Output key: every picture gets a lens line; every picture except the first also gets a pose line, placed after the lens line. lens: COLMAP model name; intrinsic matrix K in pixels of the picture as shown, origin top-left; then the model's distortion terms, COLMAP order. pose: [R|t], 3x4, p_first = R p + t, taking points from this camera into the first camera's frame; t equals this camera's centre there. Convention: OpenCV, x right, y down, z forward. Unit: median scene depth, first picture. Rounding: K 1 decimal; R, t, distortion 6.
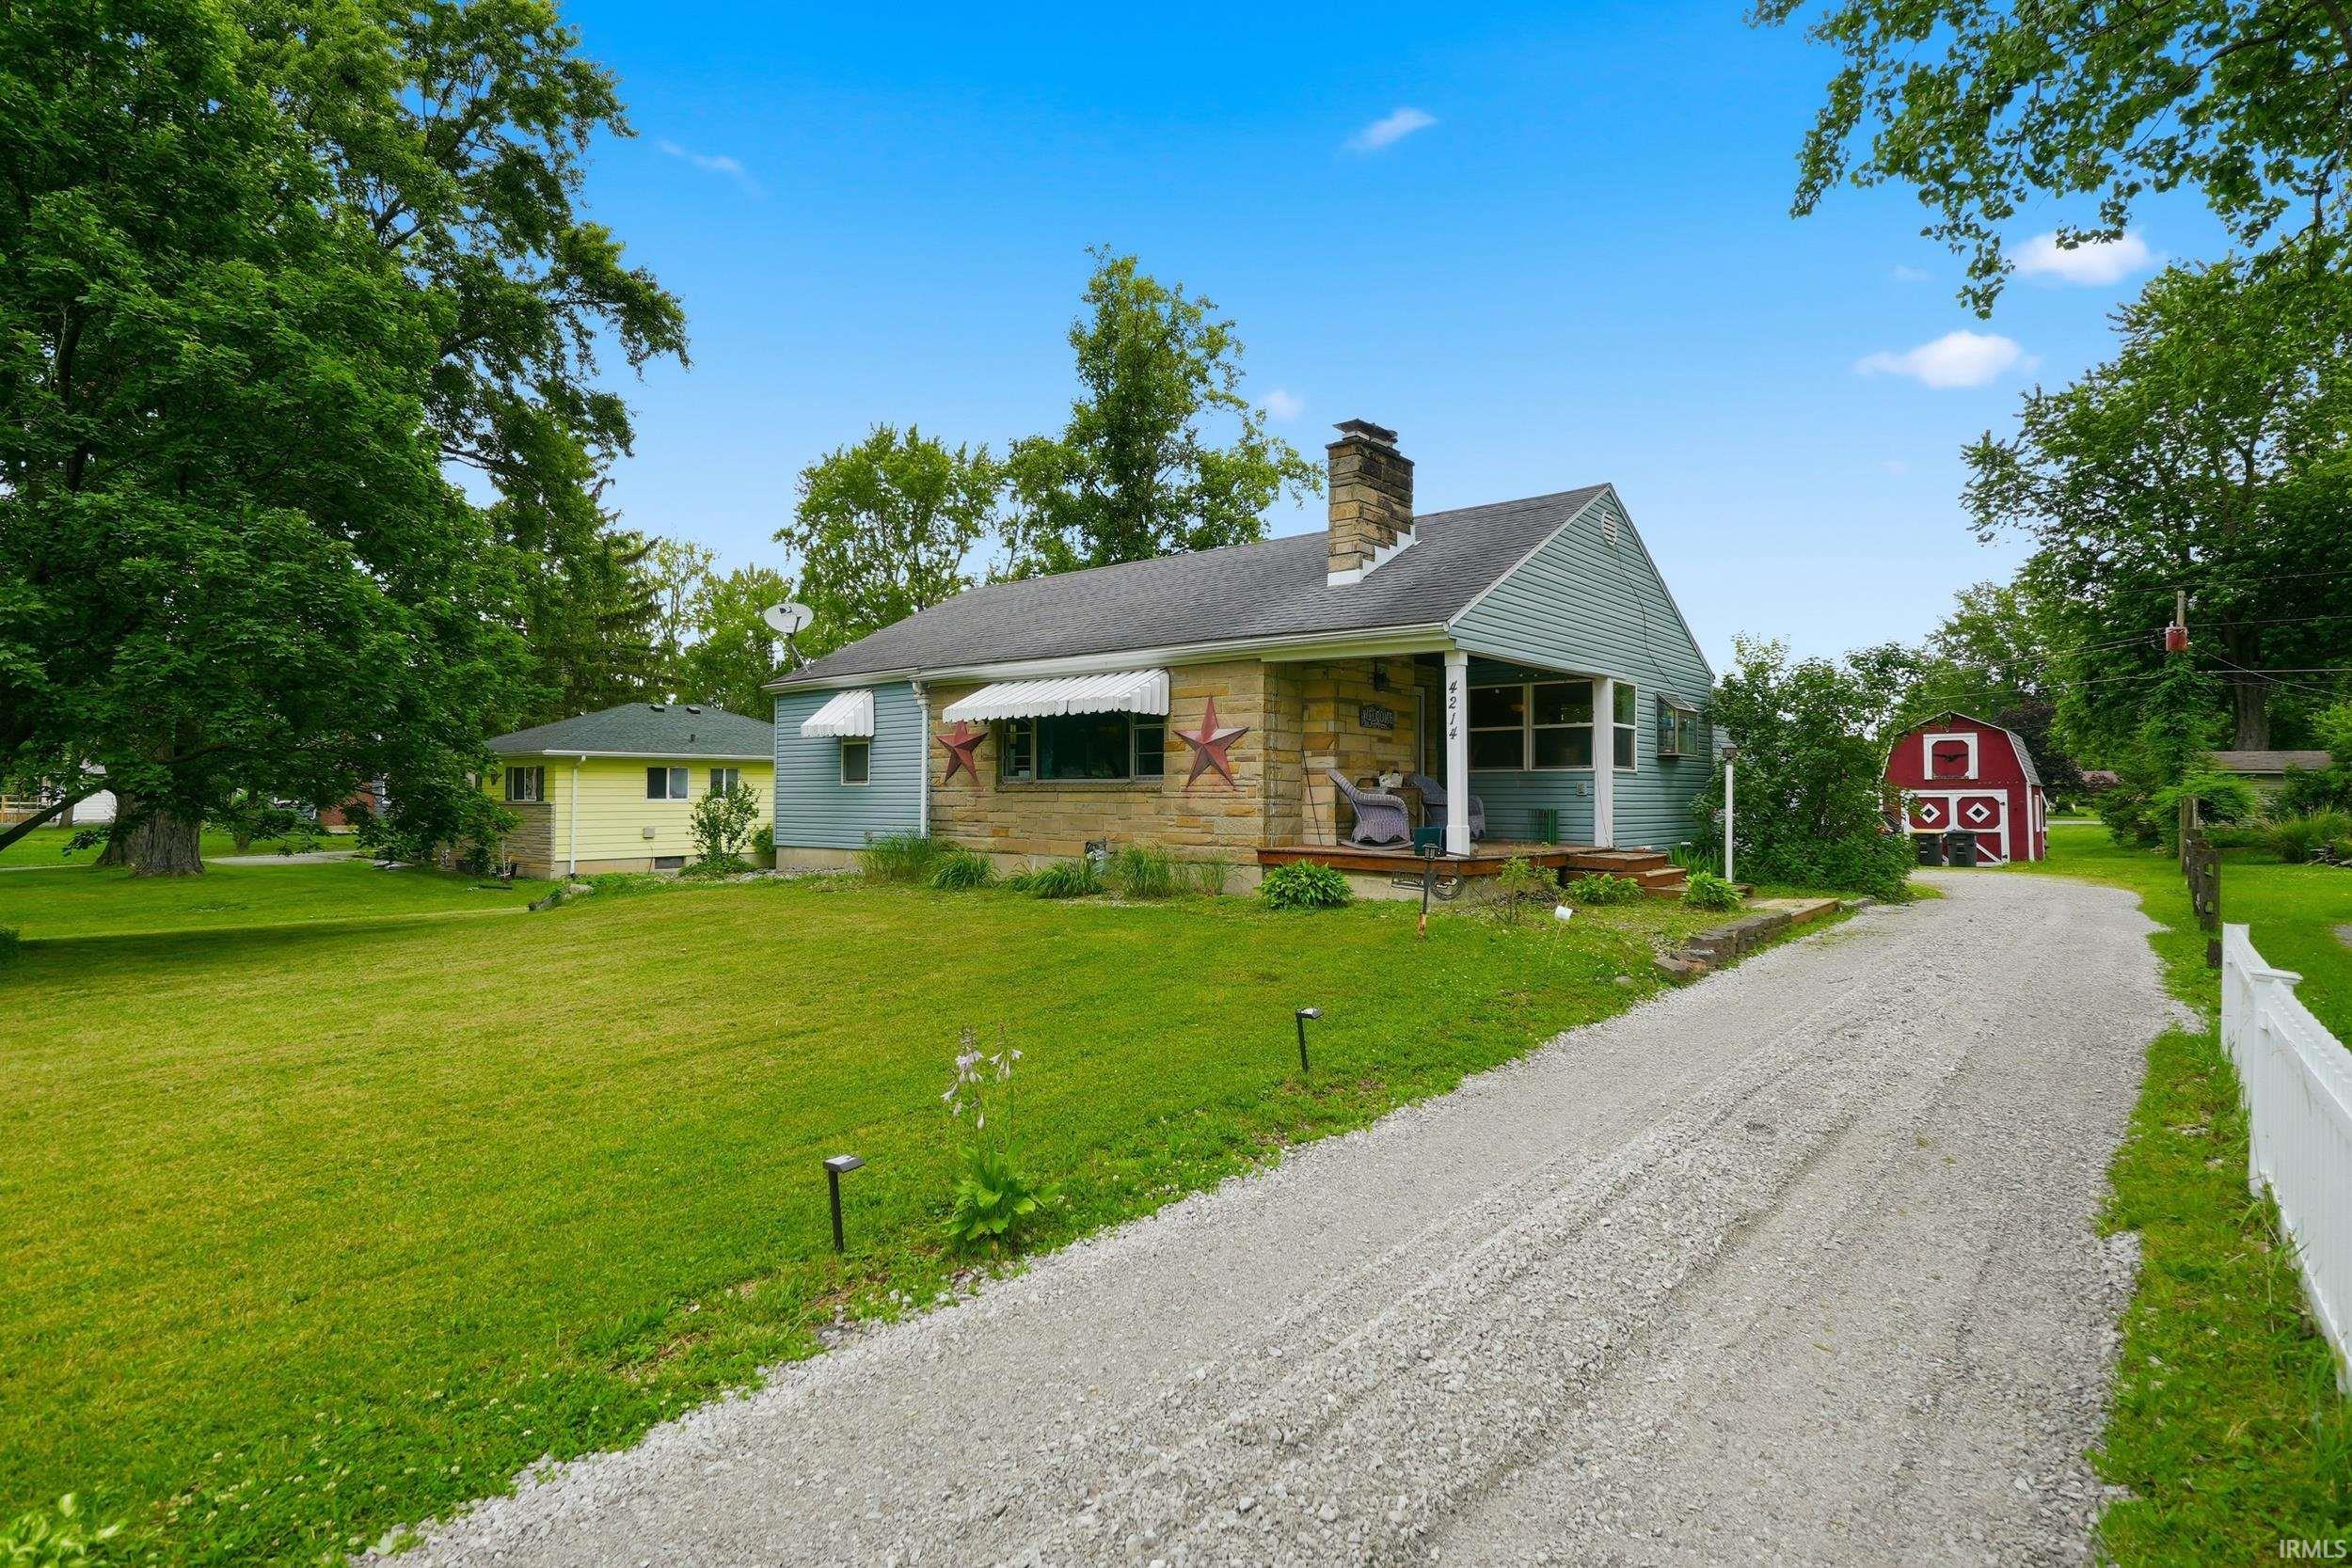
lens RADIAL K [[1213.2, 0, 1176.0], [0, 1213.2, 784.0], [0, 0, 1]] dist [-0.002191, 0.000105]
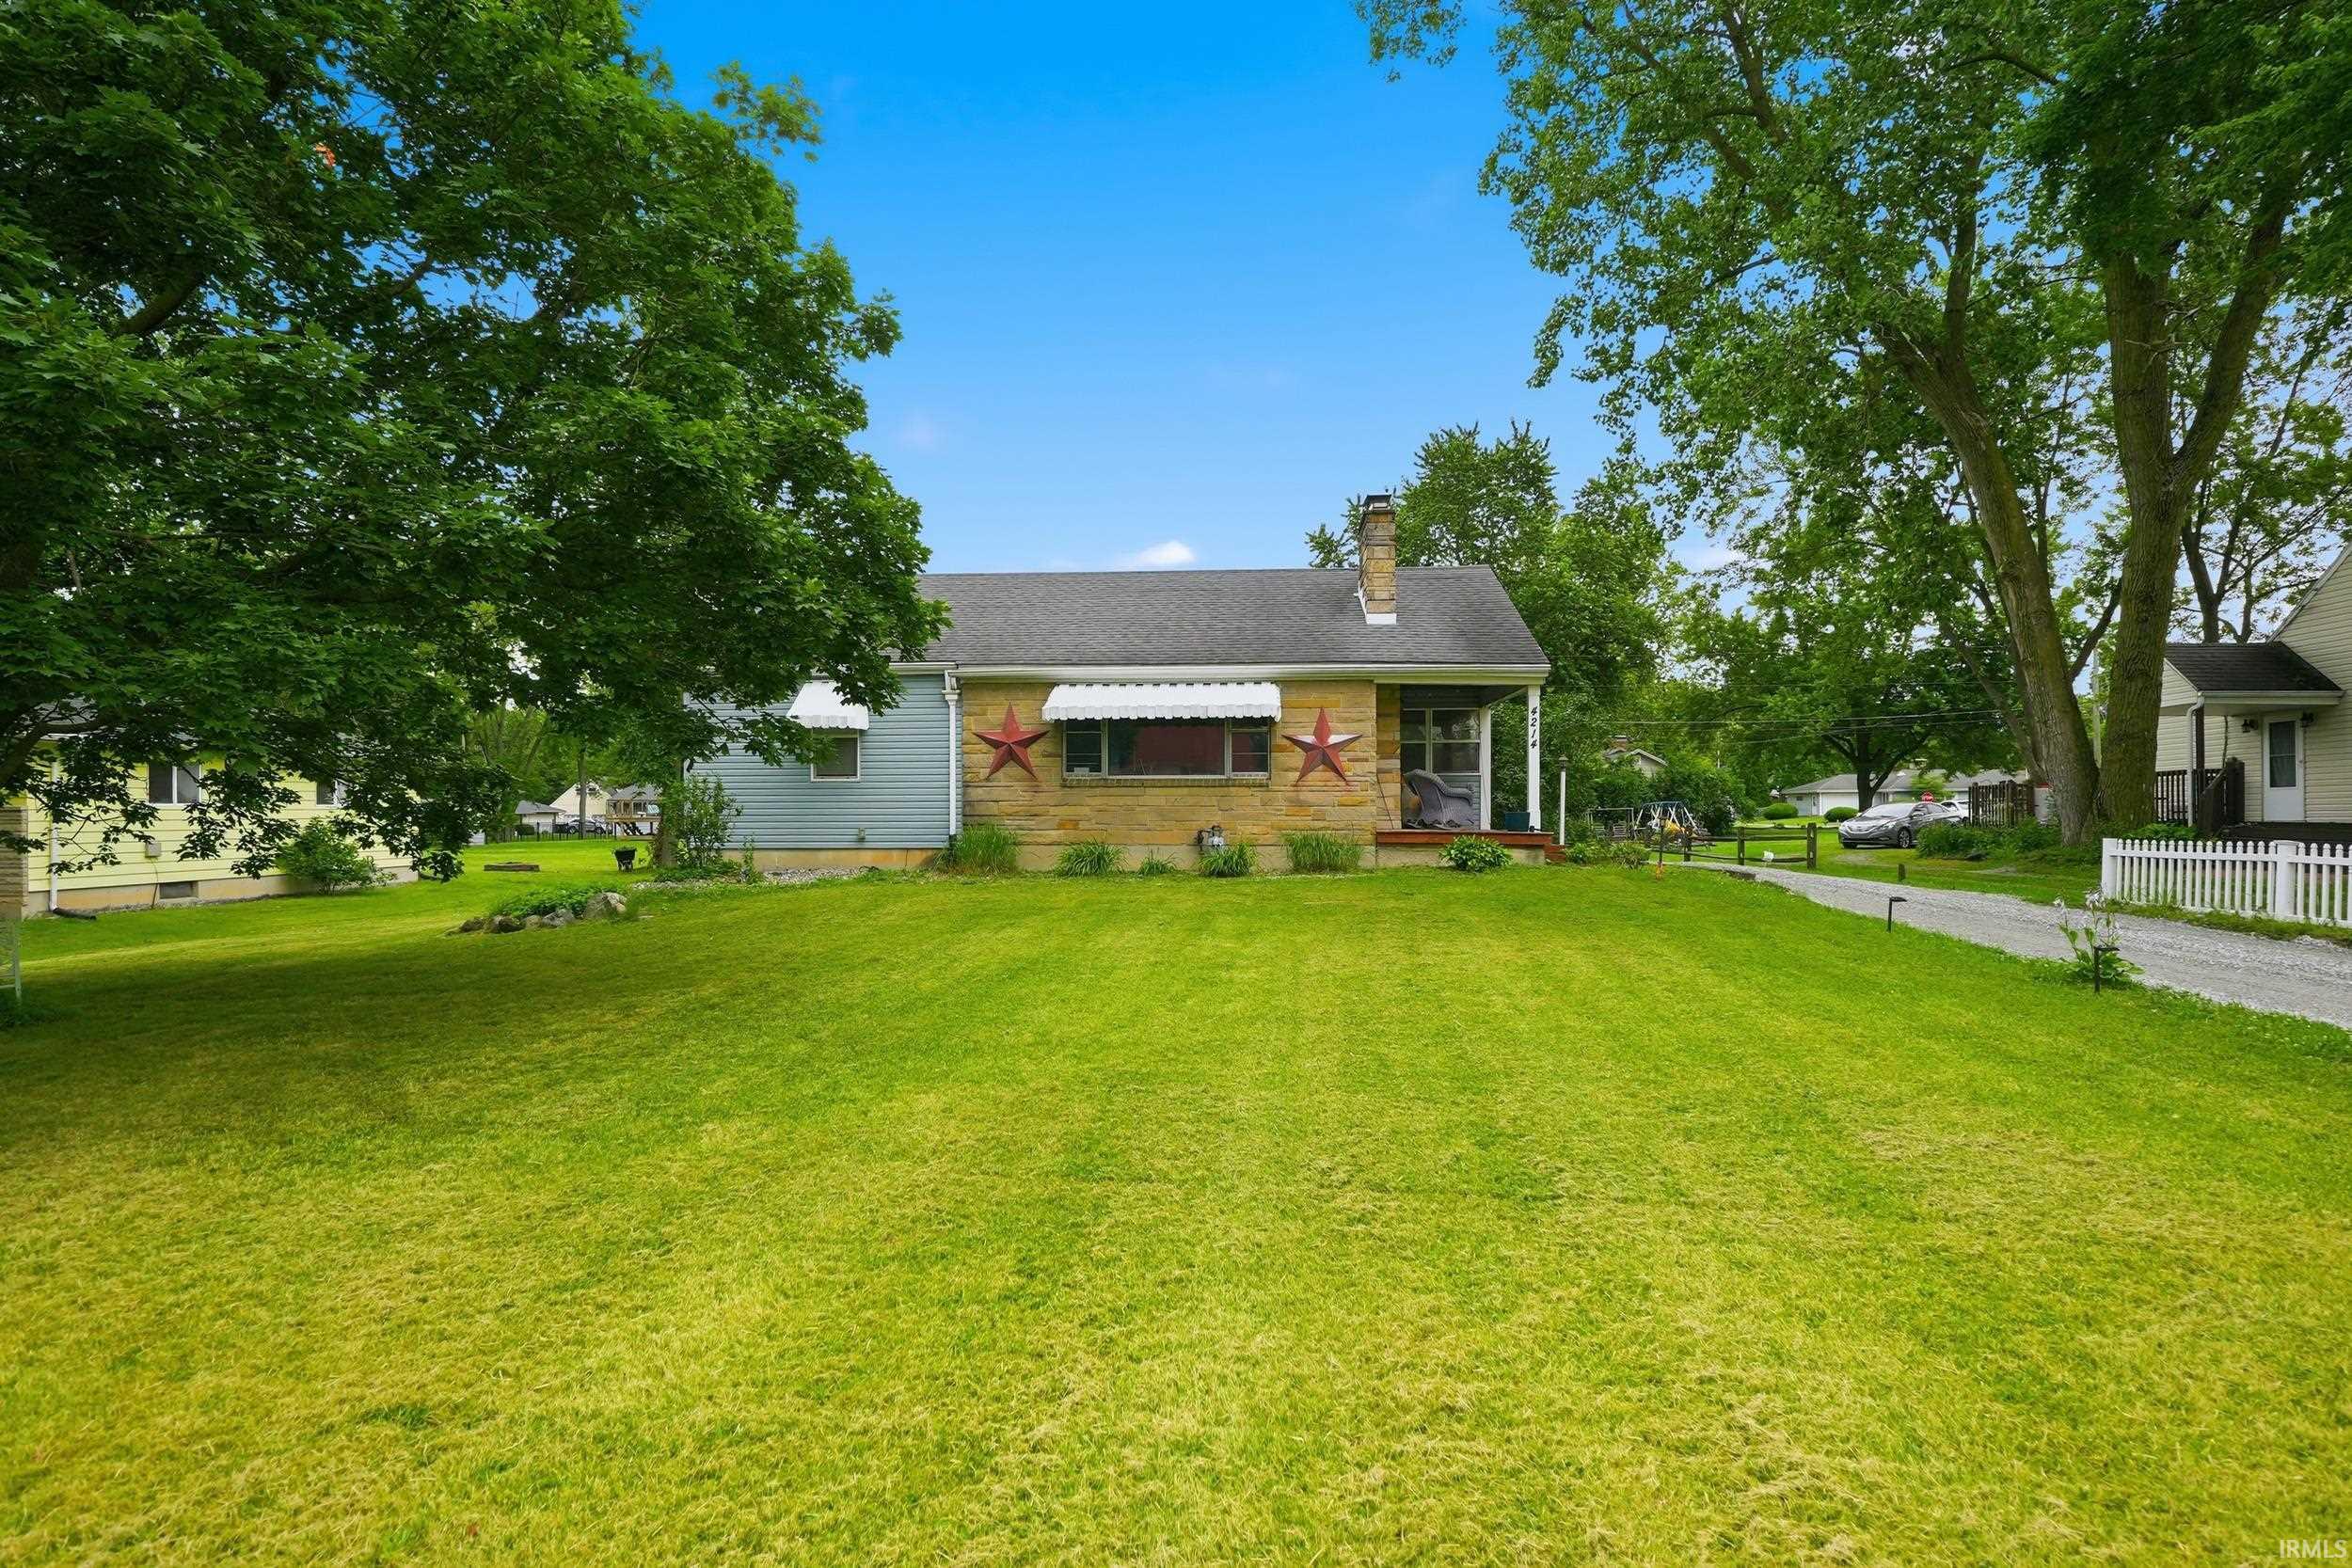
lens RADIAL K [[1231.3, 0, 1179.9], [0, 1231.3, 846.2], [0, 0, 1]] dist [-0.000552, -0.000148]
pose [[0.803707, -0.019198, 0.594716, -0.675854], [-0.002002, 0.999386, 0.034967, 0.019411], [-0.595022, -0.029294, 0.803175, 0.070575]]
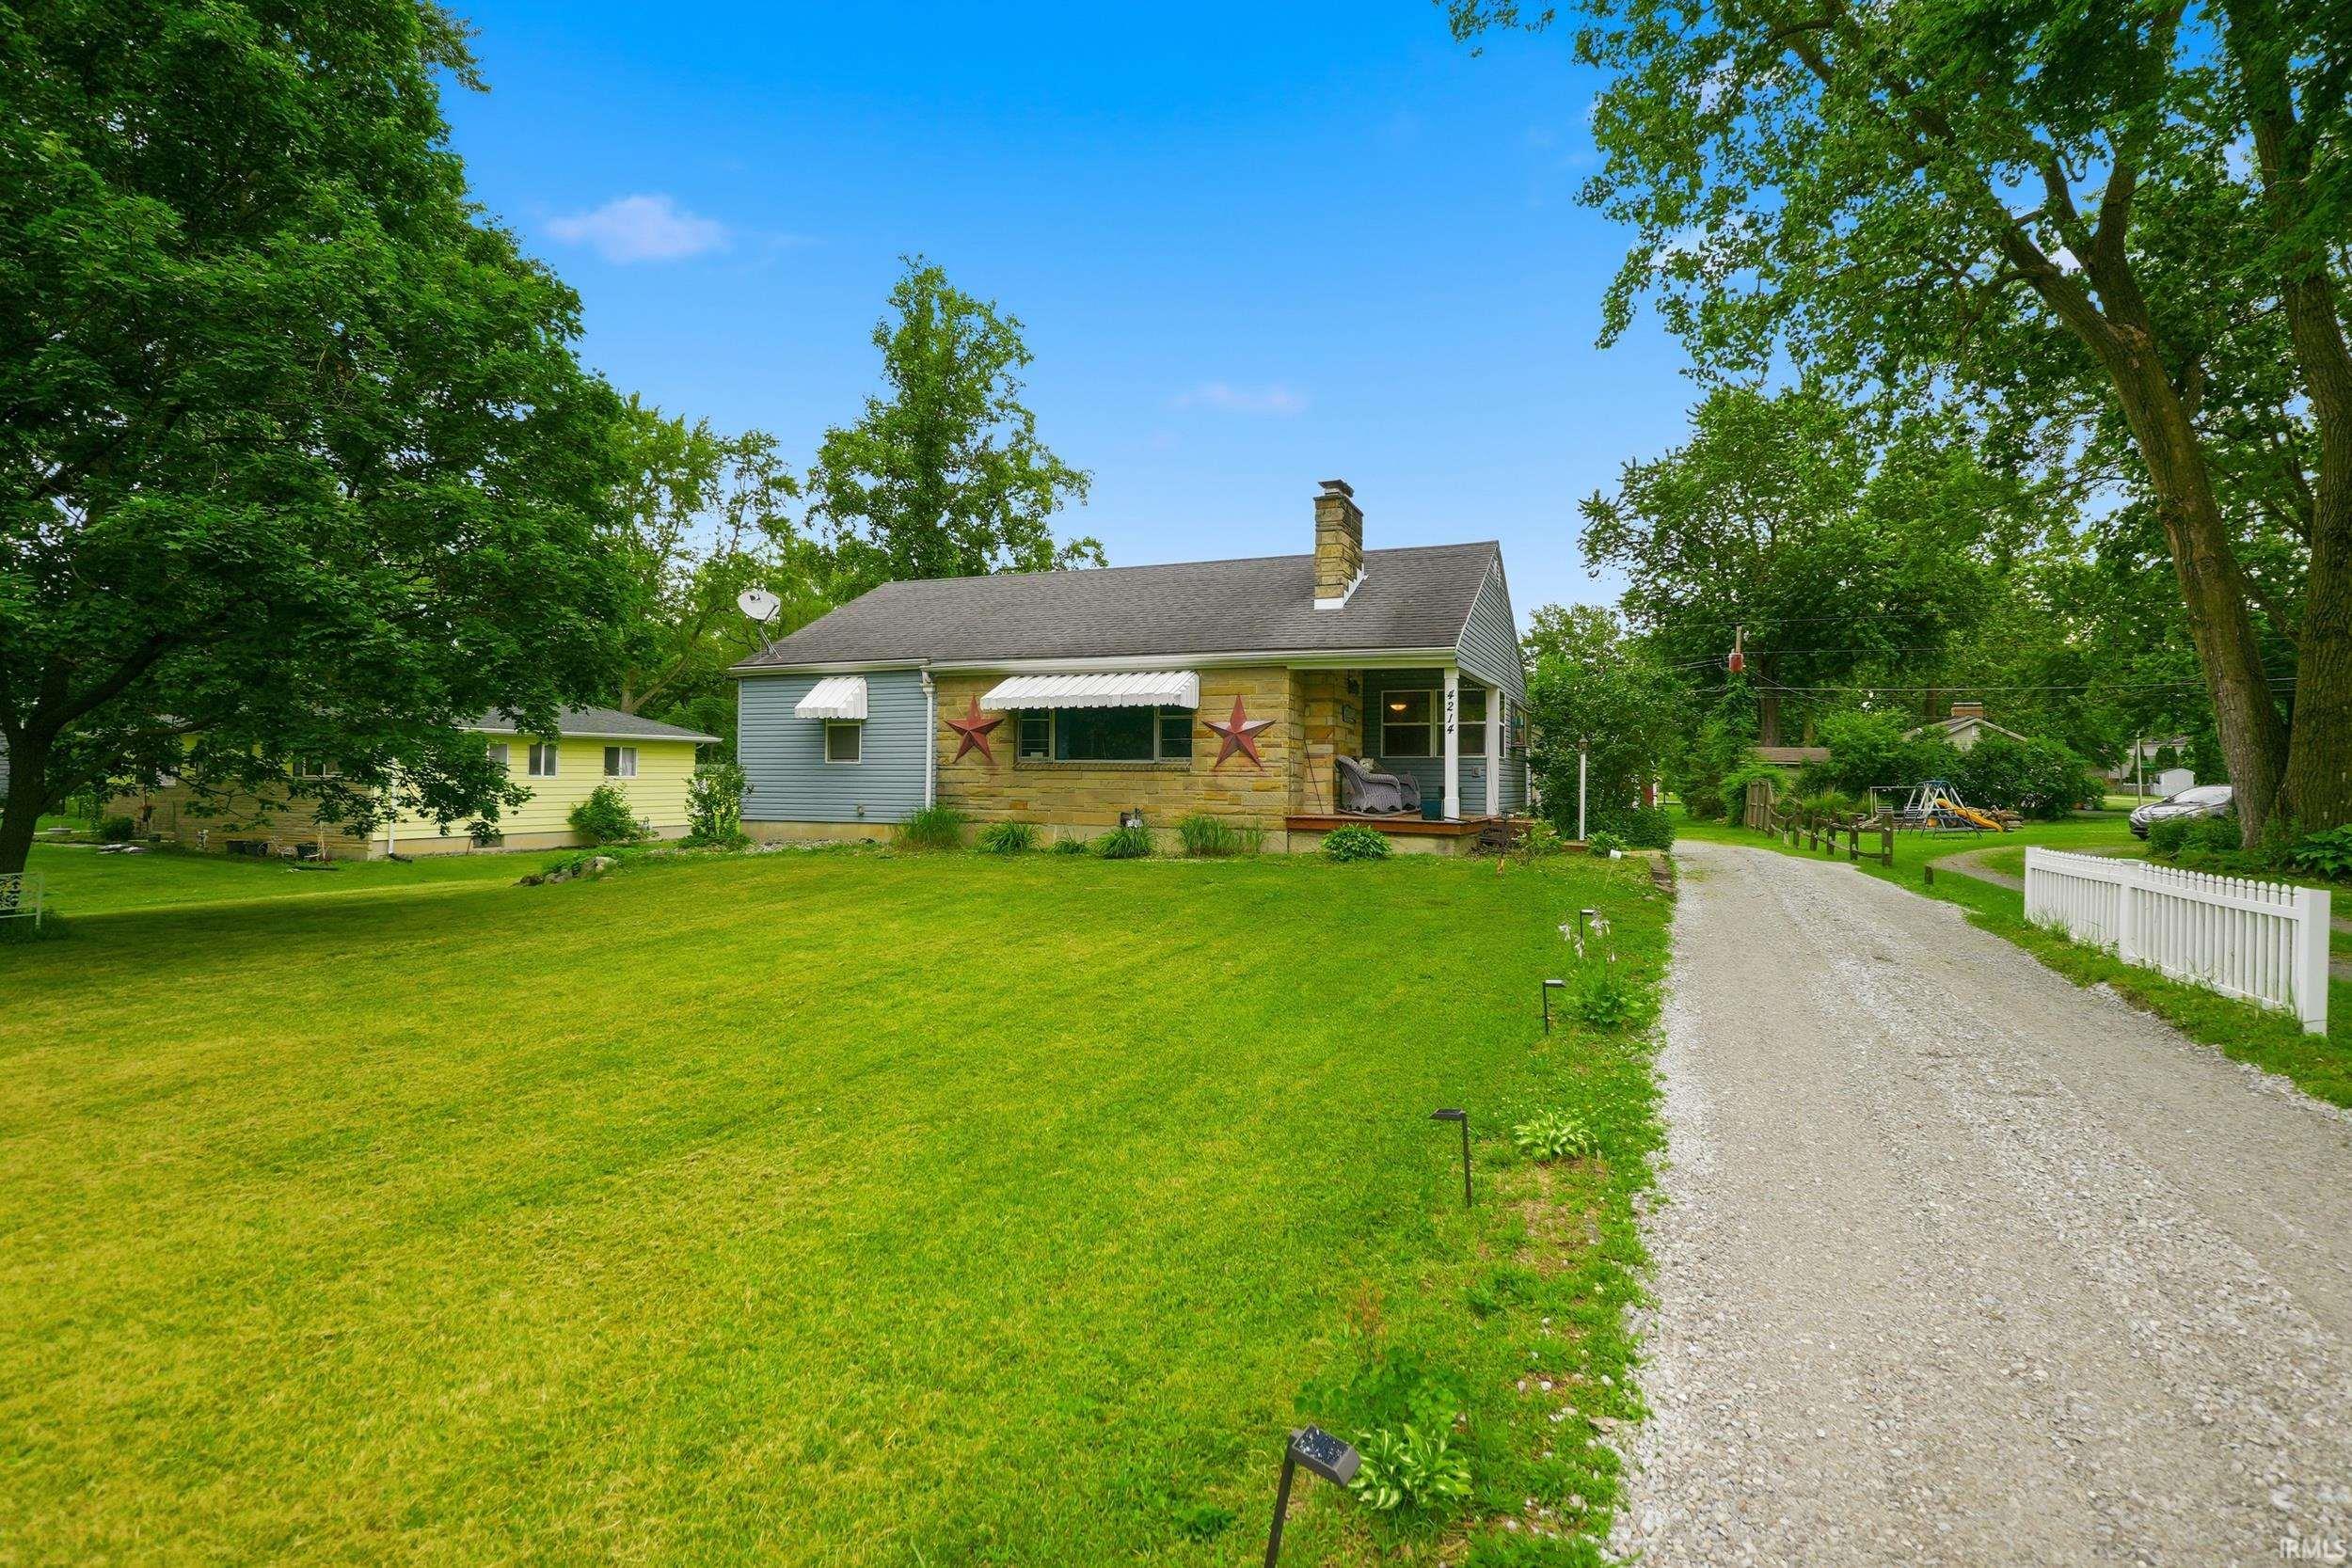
lens RADIAL K [[1181.5, 0, 1175.3], [0, 1181.5, 771.3], [0, 0, 1]] dist [-0.000064, 0.000792]
pose [[0.953469, 0.007127, 0.301406, -0.325975], [-0.008443, 0.999960, 0.003064, 0.002543], [-0.301372, -0.005466, 0.953491, -0.112286]]
